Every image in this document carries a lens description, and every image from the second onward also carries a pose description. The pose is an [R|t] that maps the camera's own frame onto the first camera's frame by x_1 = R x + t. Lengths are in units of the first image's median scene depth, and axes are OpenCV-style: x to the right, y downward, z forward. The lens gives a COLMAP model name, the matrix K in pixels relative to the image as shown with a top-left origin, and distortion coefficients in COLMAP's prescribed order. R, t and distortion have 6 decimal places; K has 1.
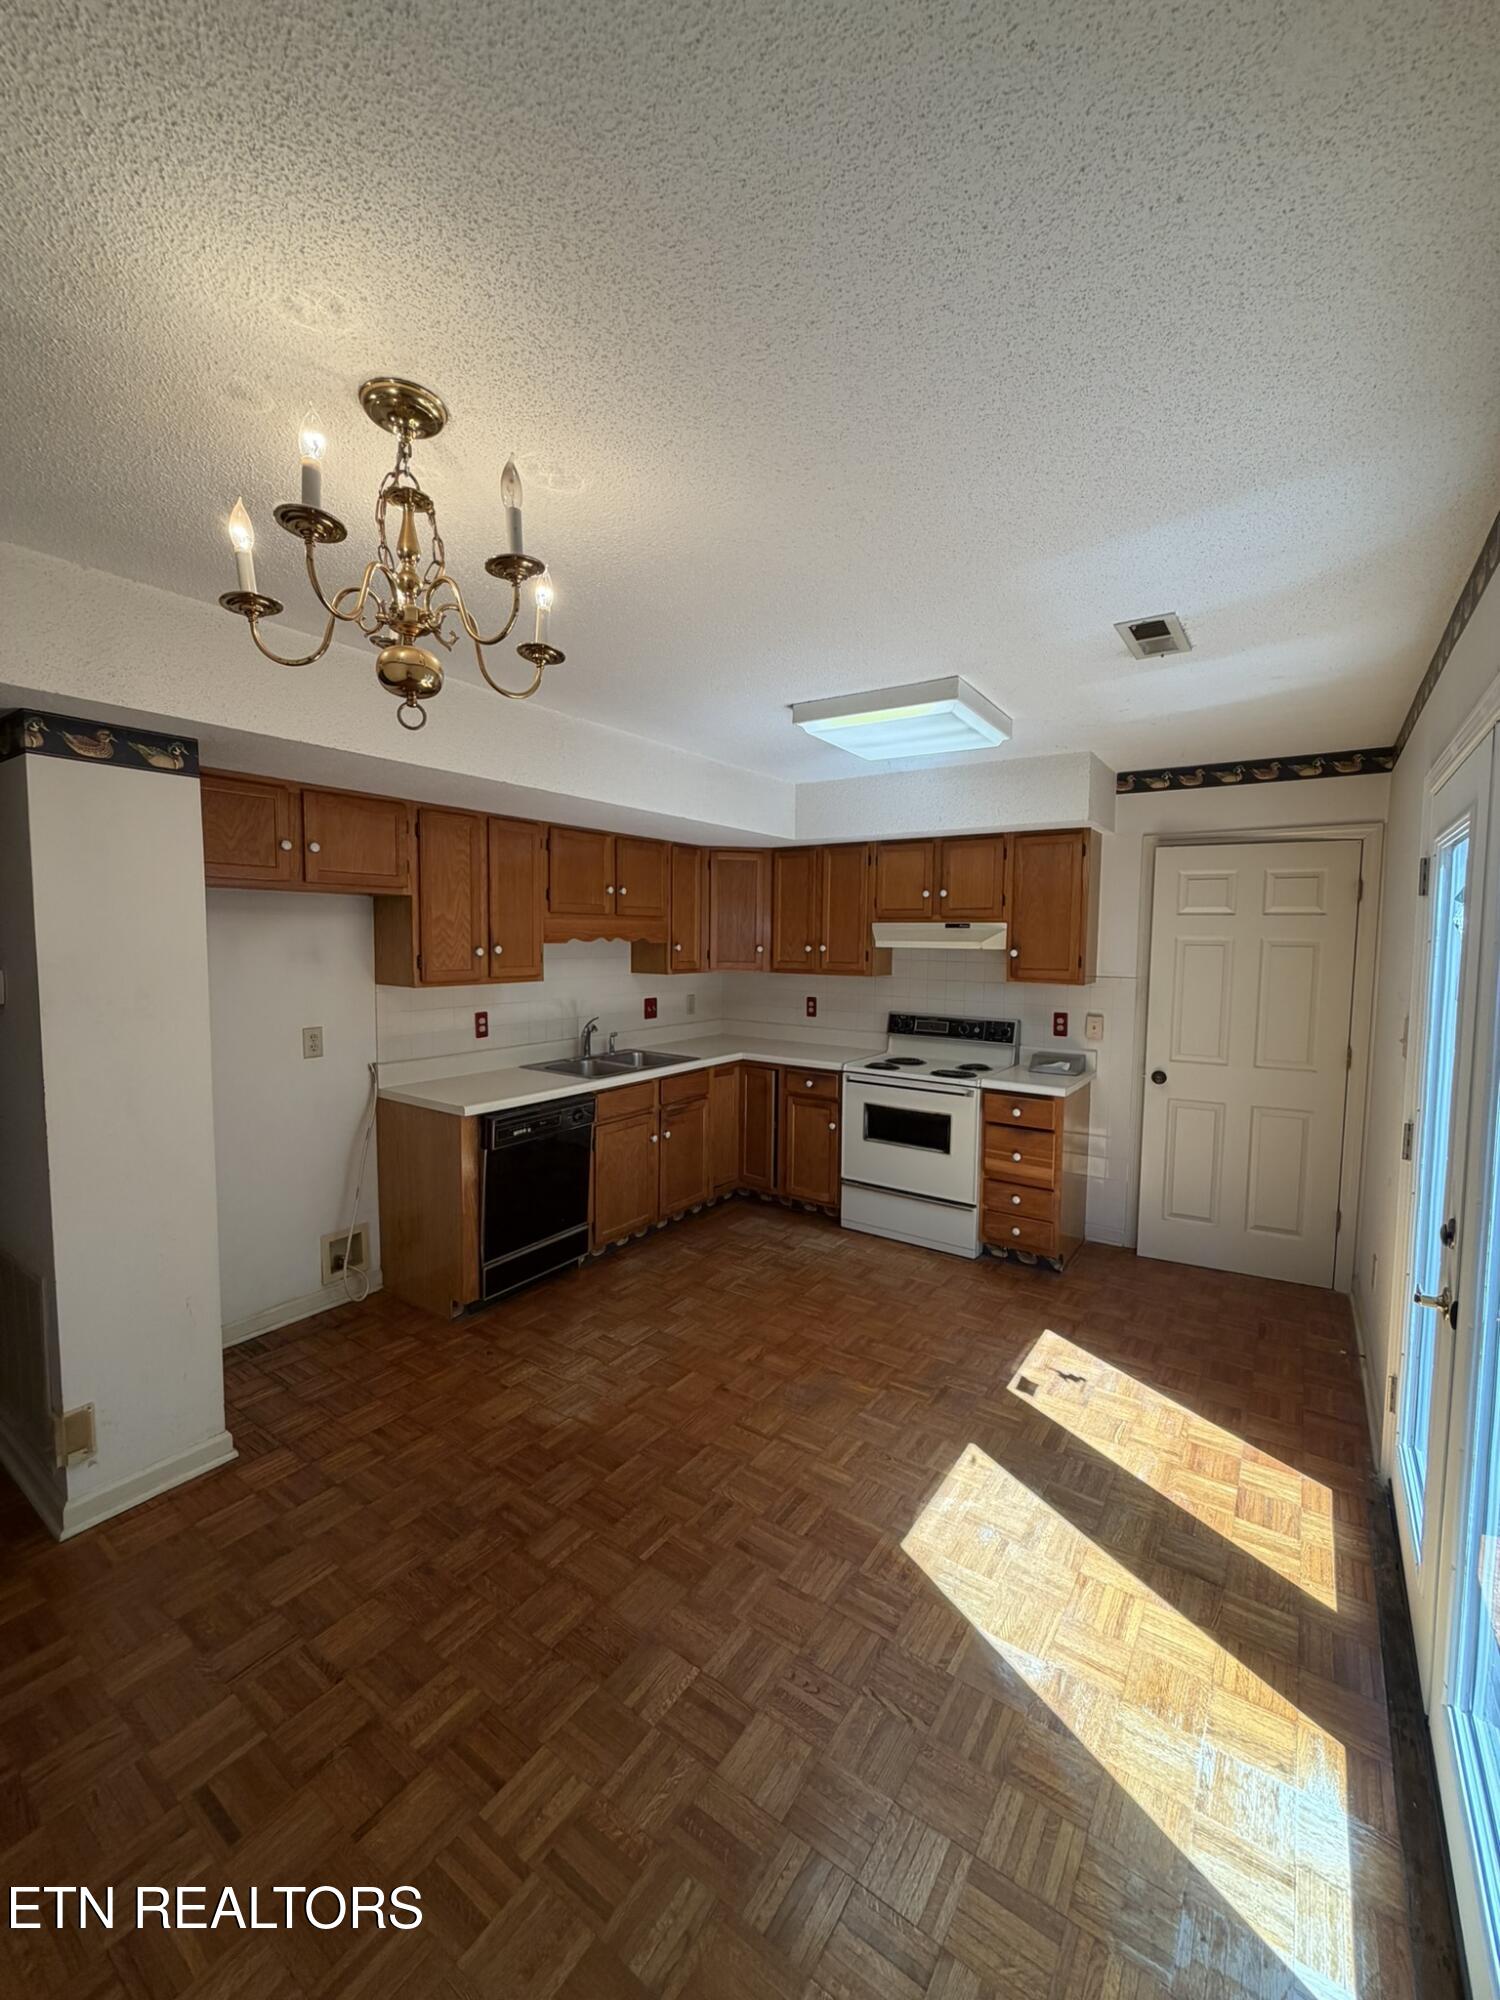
lens RADIAL K [[801.0, 0, 751.6], [0, 801.0, 992.6], [0, 0, 1]] dist [-0.001277, 0.000326]
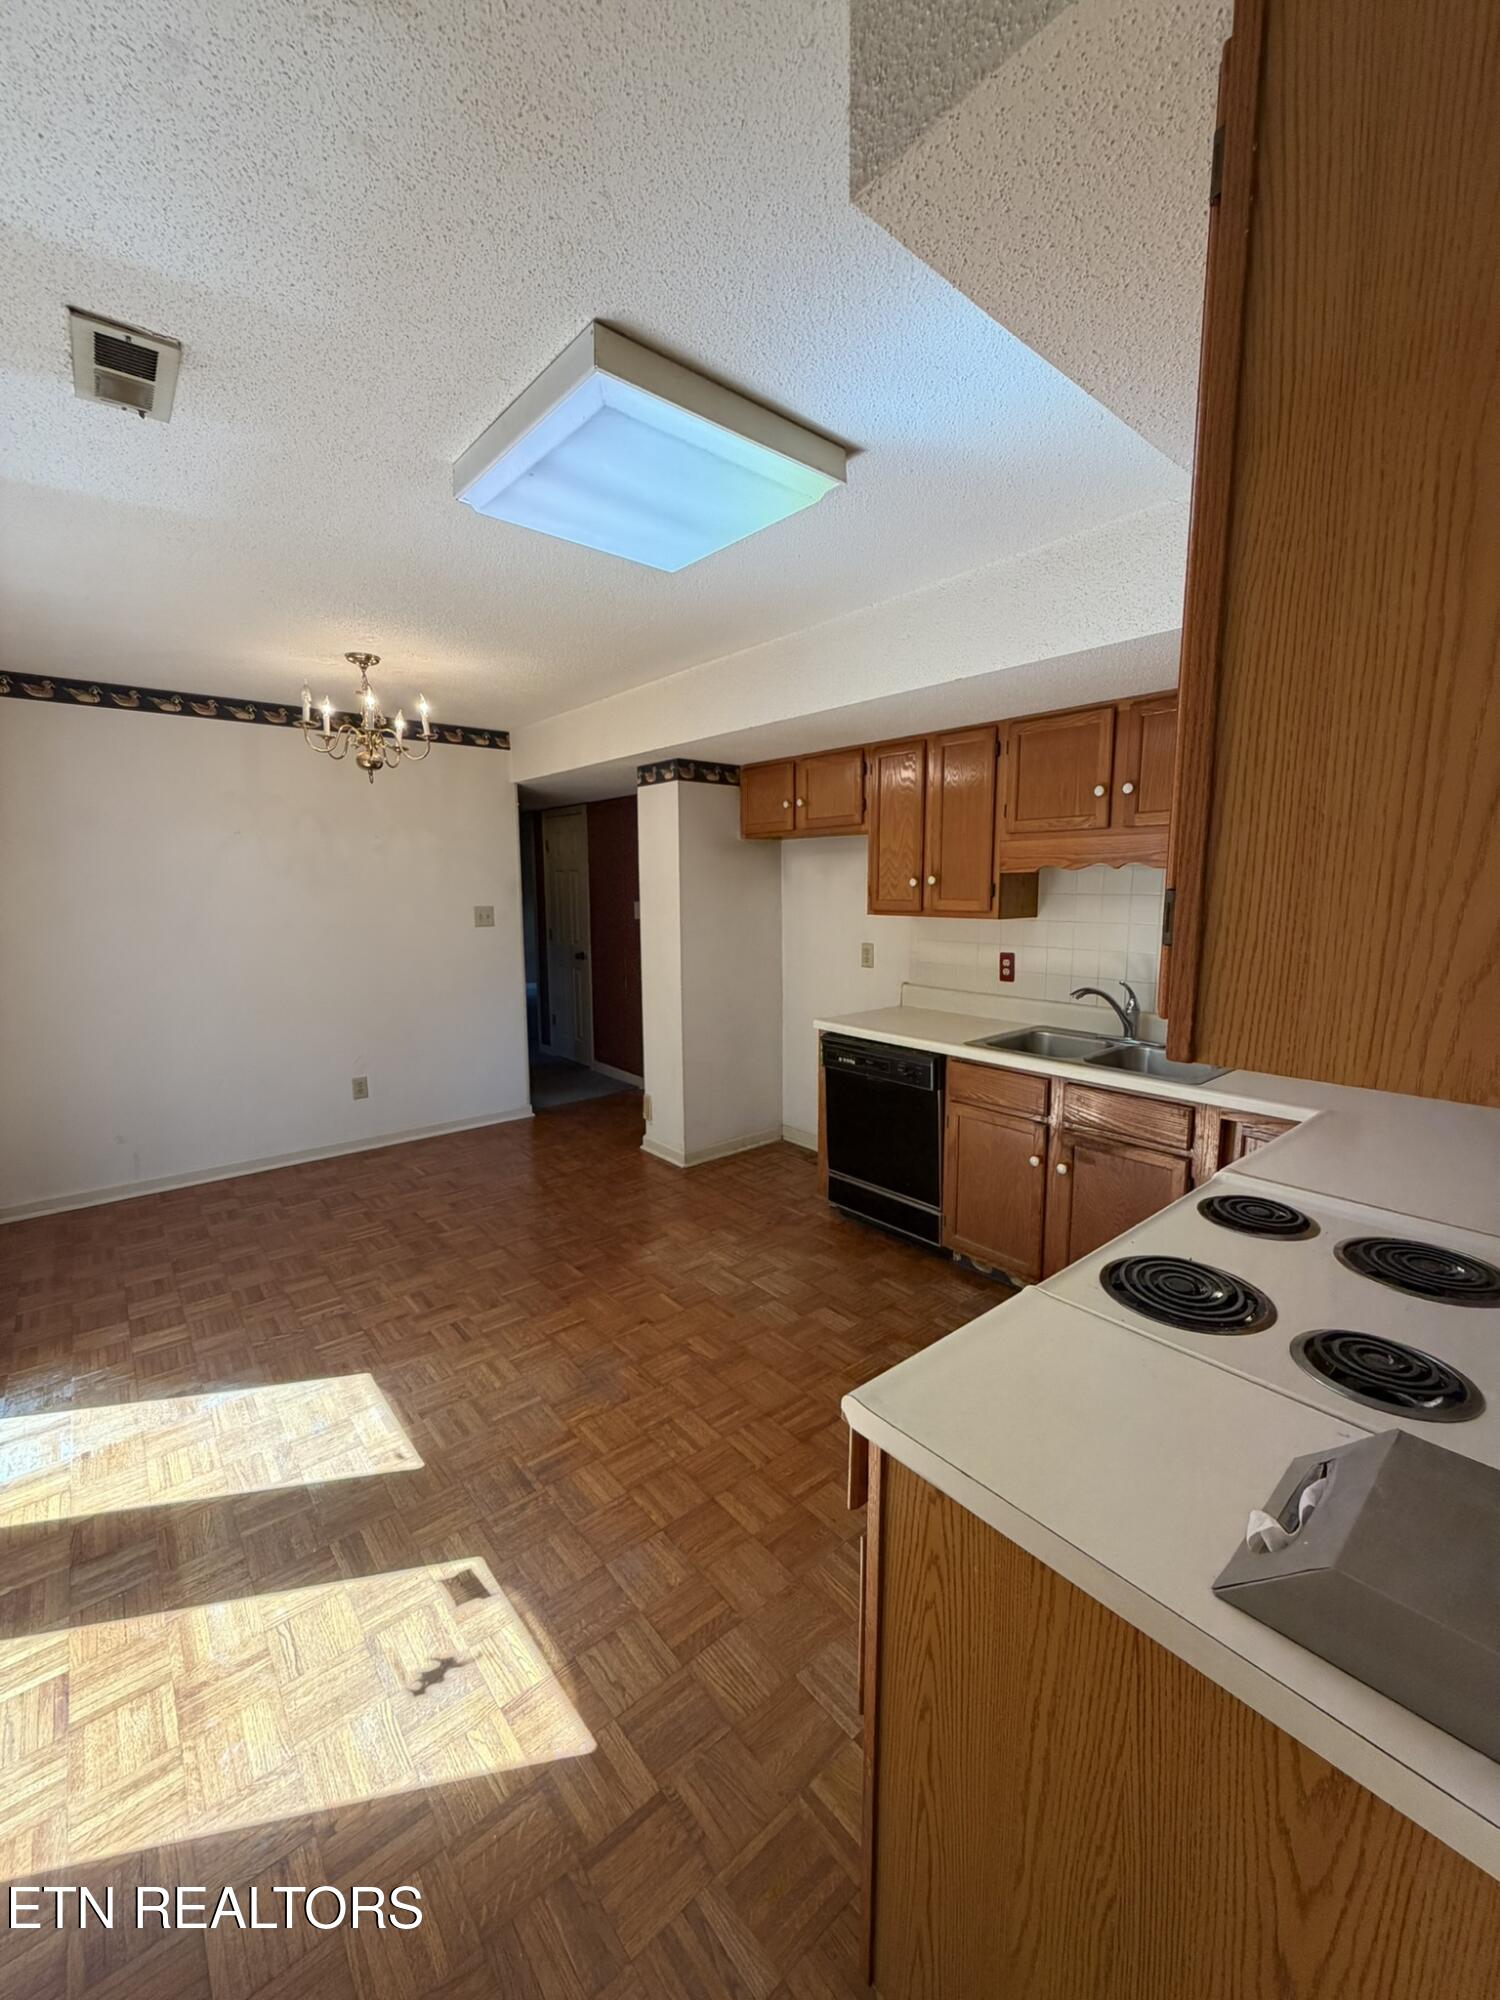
lens RADIAL K [[801.0, 0, 751.6], [0, 801.0, 992.6], [0, 0, 1]] dist [-0.001277, 0.000326]
pose [[-0.261064, 0.121142, -0.957690, 0.567676], [-0.068847, 0.987231, 0.143646, -0.038310], [0.962863, 0.103434, -0.249390, 0.916693]]
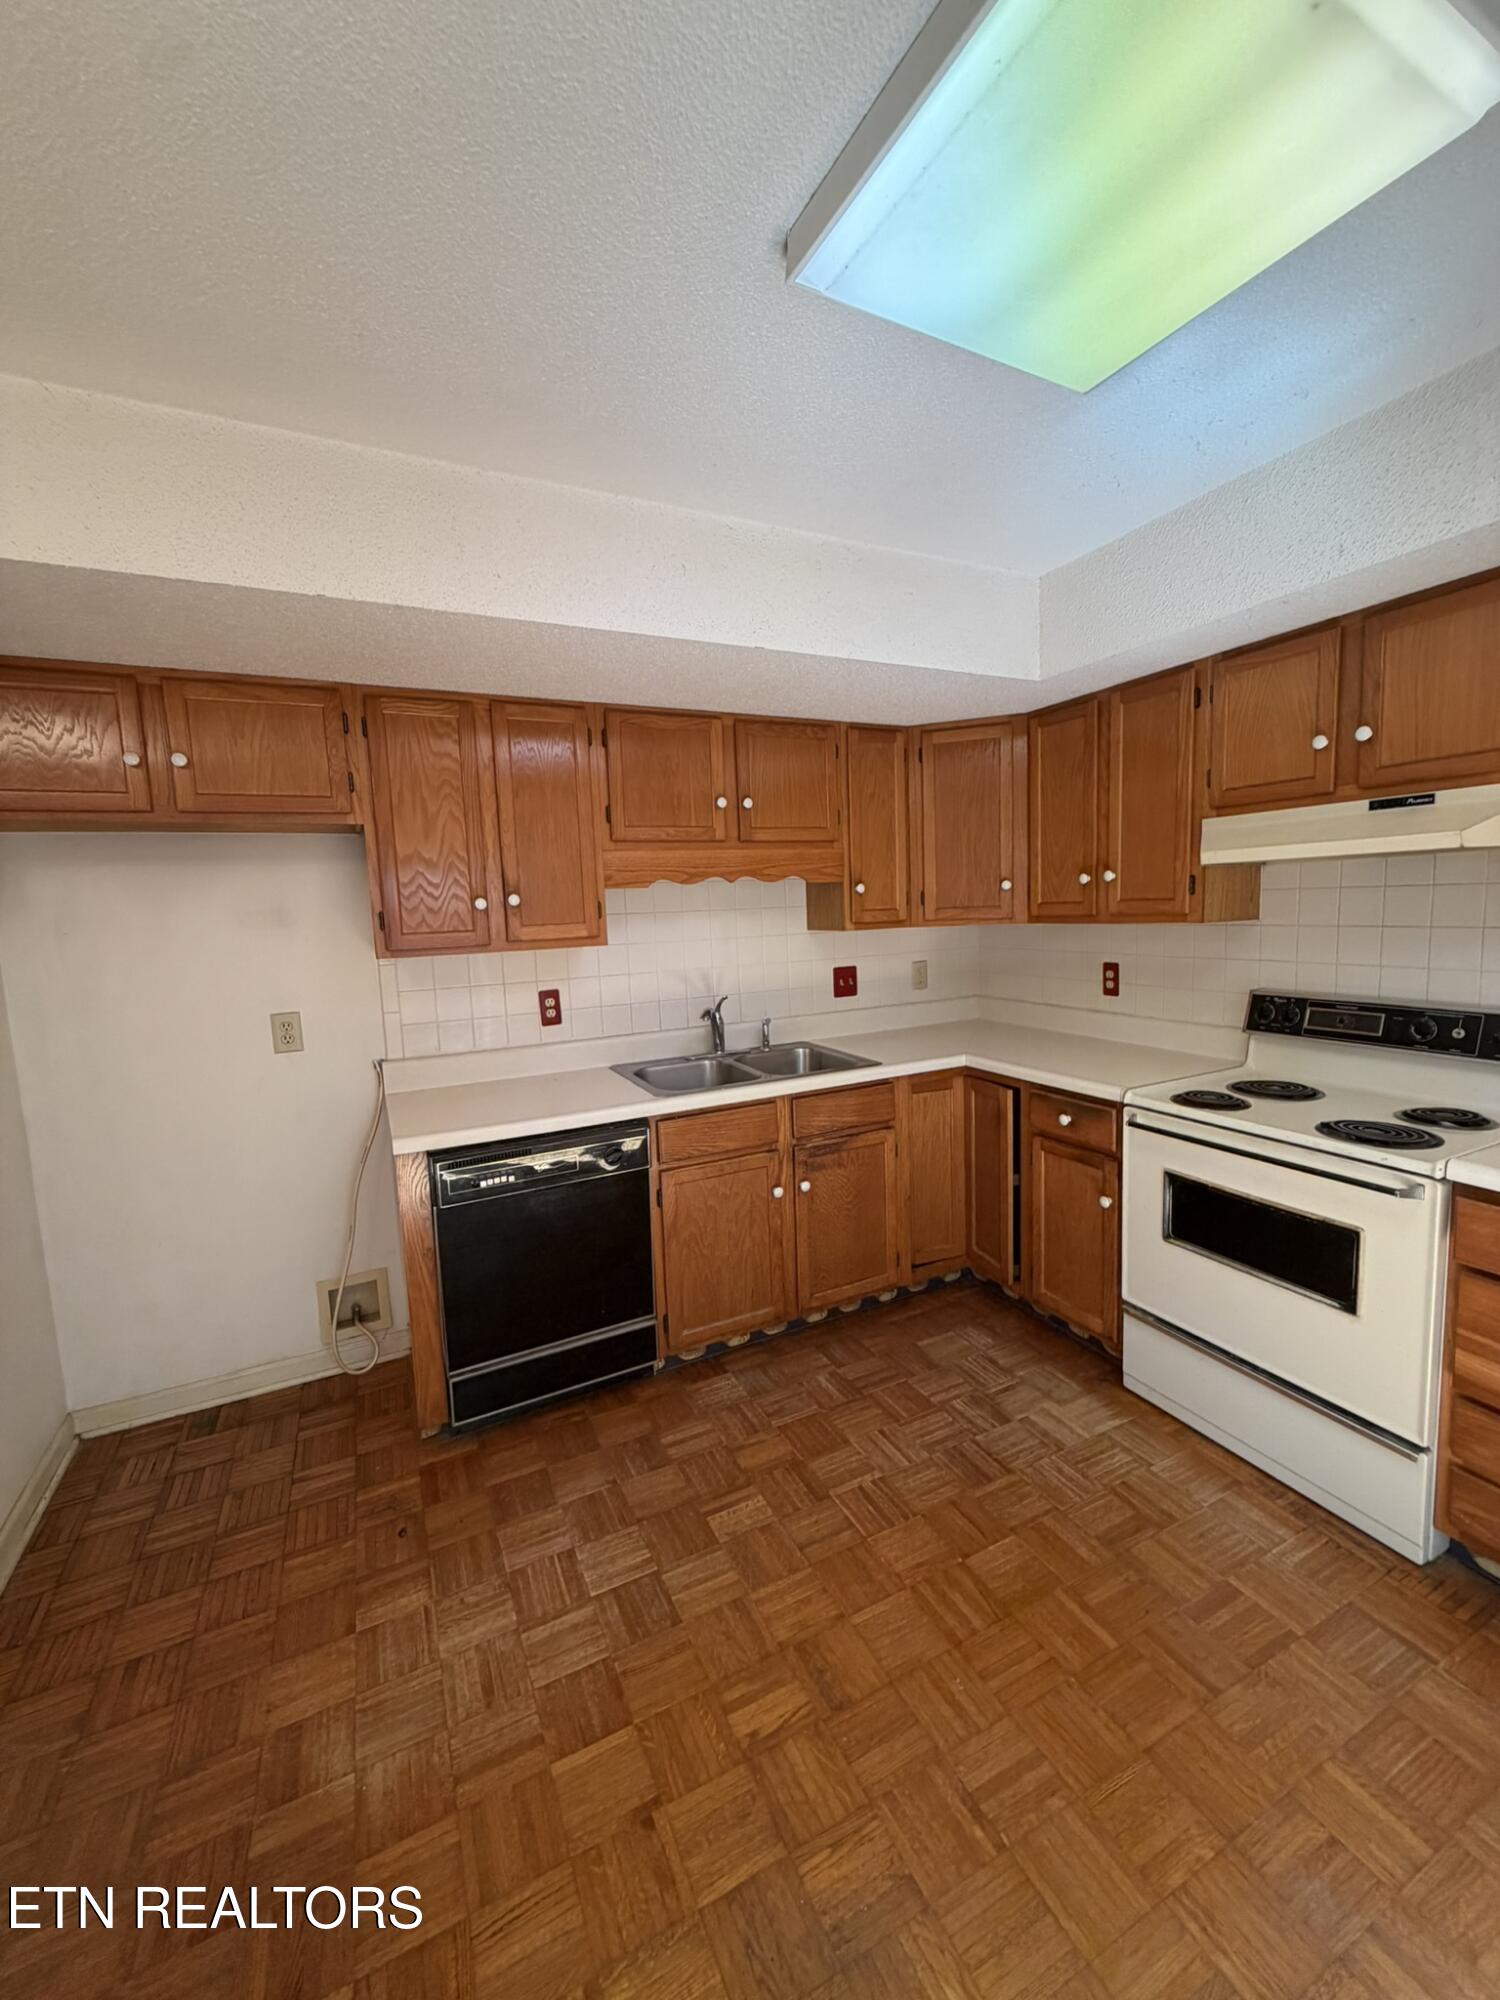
lens RADIAL K [[801.0, 0, 751.6], [0, 801.0, 992.6], [0, 0, 1]] dist [-0.001277, 0.000326]
pose [[0.874060, 0.008136, -0.485750, 0.163627], [0.013661, 0.999053, 0.041315, -0.000461], [0.485626, -0.042747, 0.873121, 0.443810]]
